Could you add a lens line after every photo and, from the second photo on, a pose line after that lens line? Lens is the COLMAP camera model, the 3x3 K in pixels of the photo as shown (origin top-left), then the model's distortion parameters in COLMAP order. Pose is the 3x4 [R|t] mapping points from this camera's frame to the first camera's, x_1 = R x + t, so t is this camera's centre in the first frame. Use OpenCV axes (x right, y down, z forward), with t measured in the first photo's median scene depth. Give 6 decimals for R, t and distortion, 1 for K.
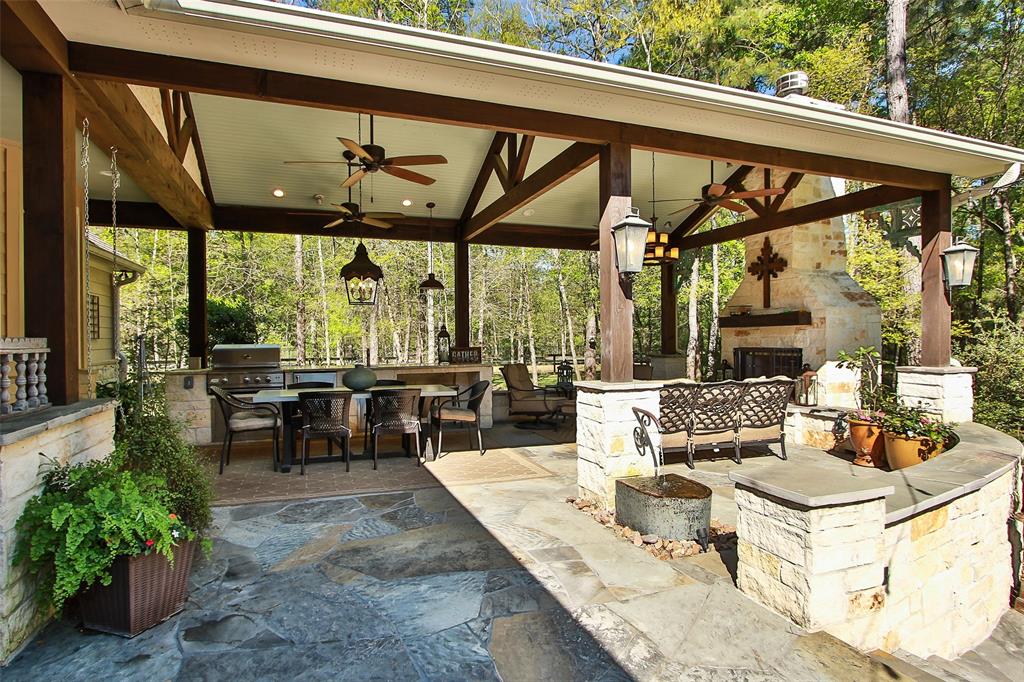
lens RADIAL K [[549.9, 0, 513.7], [0, 549.9, 338.3], [0, 0, 1]] dist [-0.000106, -0.000088]
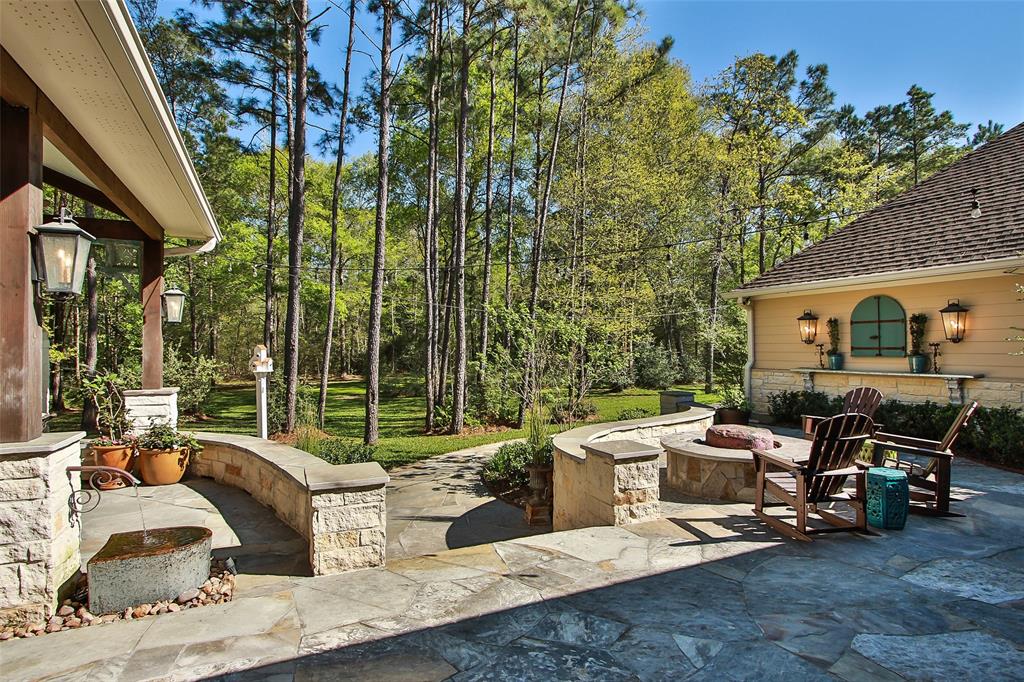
lens RADIAL K [[520.9, 0, 513.1], [0, 520.9, 346.1], [0, 0, 1]] dist [-0.016263, 0.001131]
pose [[-0.065955, 0.012780, 0.997741, -0.541067], [0.003774, 0.999914, -0.012558, -0.032862], [-0.997815, 0.002937, -0.065998, 0.425405]]
